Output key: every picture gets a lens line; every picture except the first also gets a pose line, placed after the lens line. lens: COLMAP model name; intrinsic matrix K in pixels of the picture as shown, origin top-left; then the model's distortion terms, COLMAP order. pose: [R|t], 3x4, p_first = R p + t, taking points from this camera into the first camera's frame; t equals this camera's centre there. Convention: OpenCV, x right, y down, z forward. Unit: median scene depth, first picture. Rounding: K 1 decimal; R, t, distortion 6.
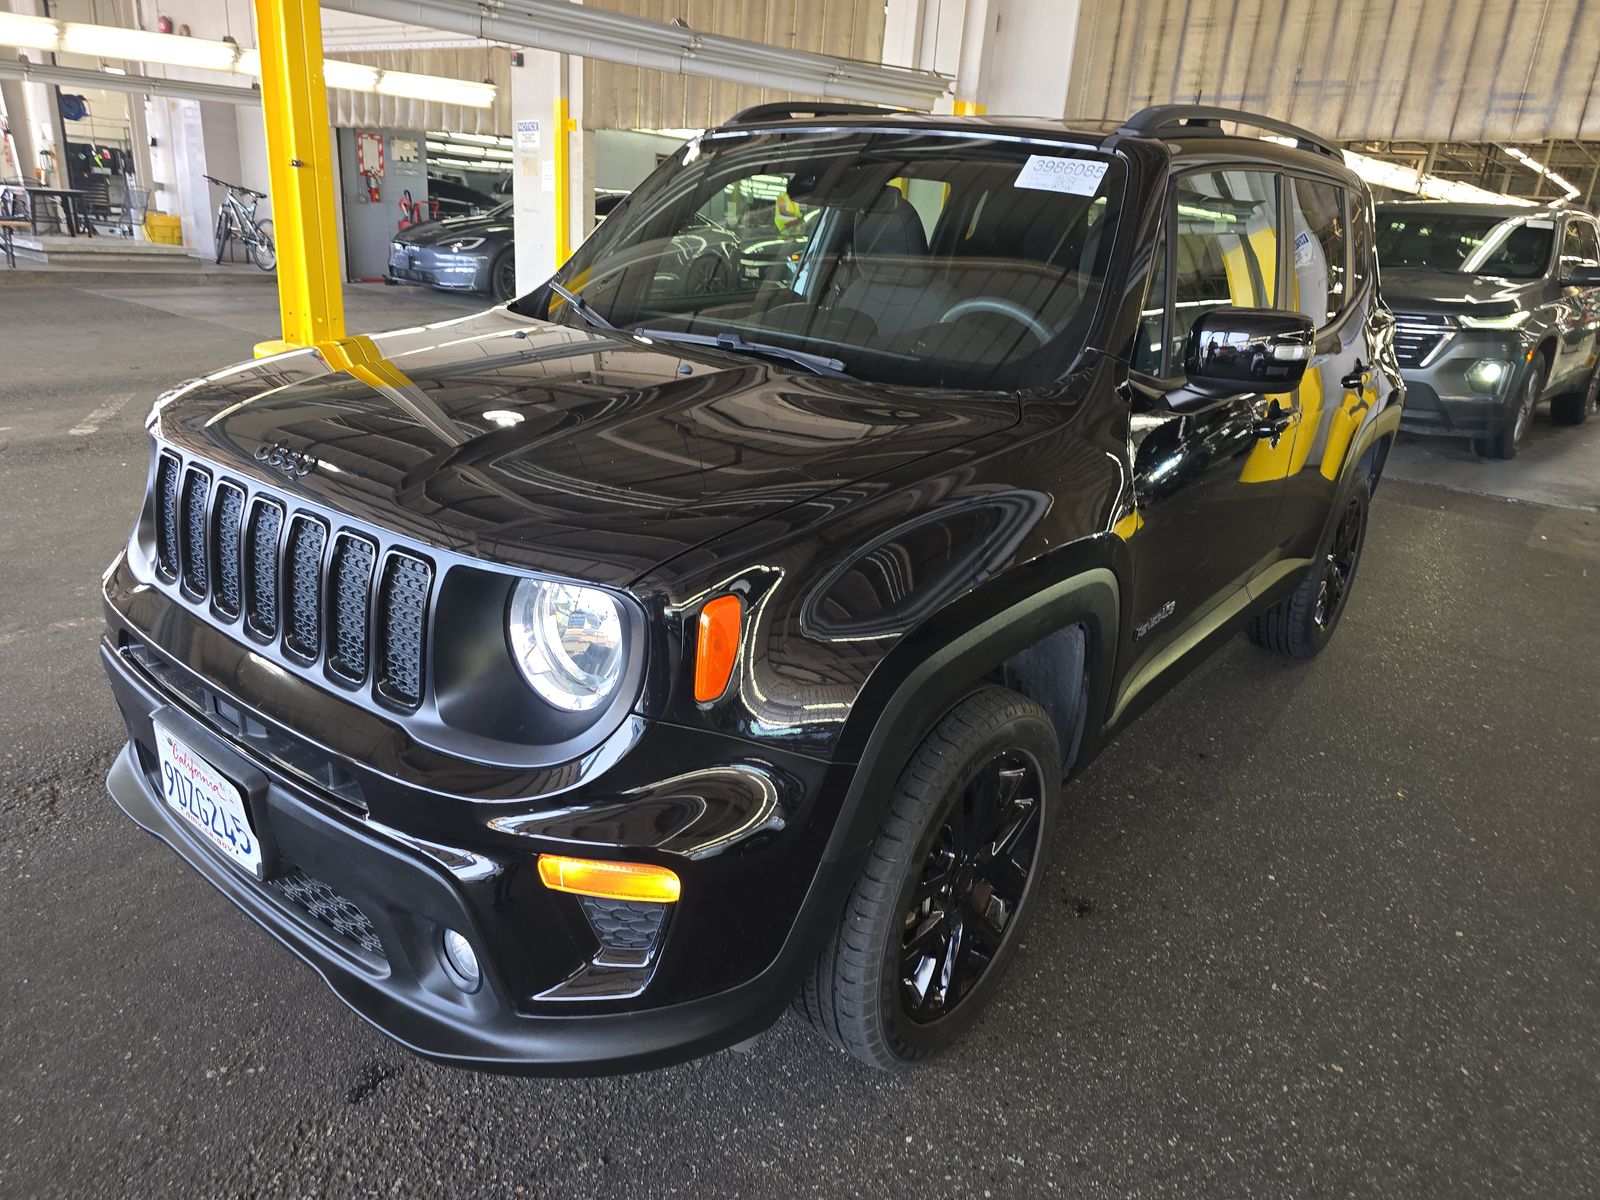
lens RADIAL K [[1089.0, 0, 794.1], [0, 1089.0, 597.3], [0, 0, 1]] dist [0.018810, -0.016123]
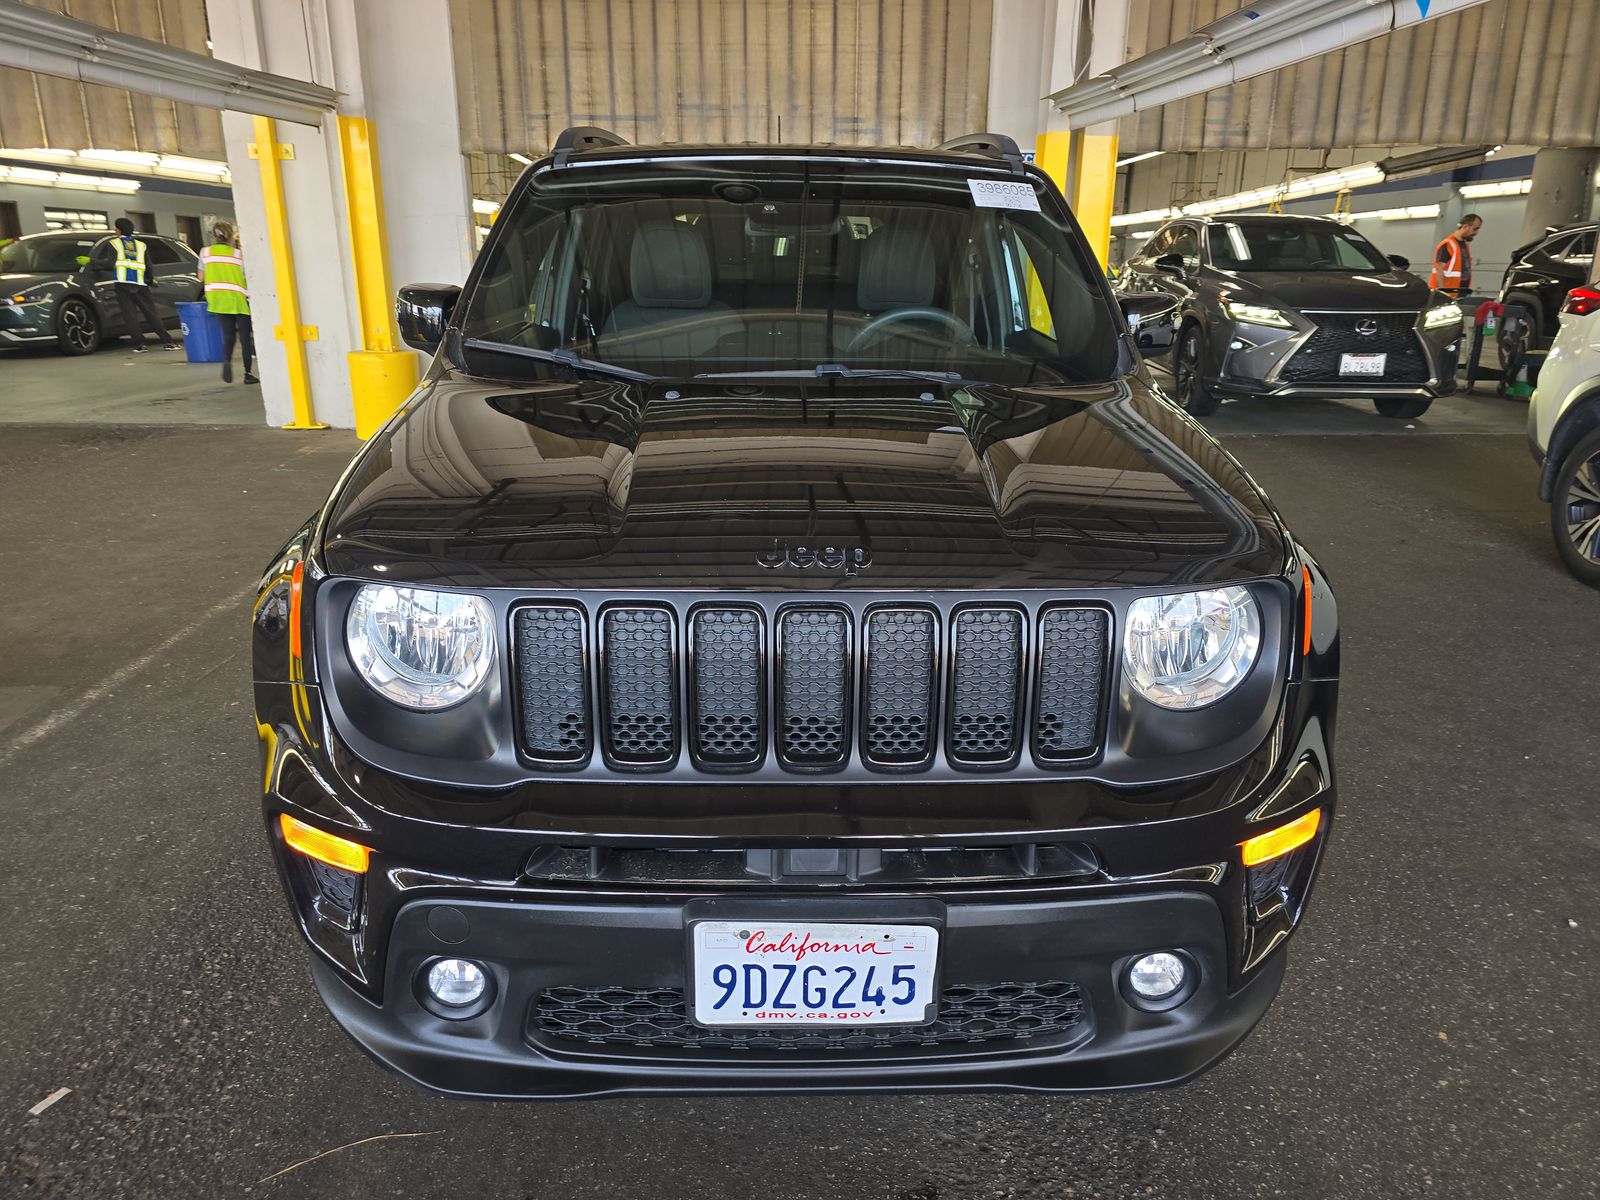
lens RADIAL K [[1089.0, 0, 803.8], [0, 1089.0, 598.8], [0, 0, 1]] dist [0.018810, -0.016123]
pose [[0.765083, -0.251458, 0.592804, -0.252937], [0.255943, 0.963509, 0.078380, -0.041888], [-0.590882, 0.091757, 0.801523, 0.081521]]
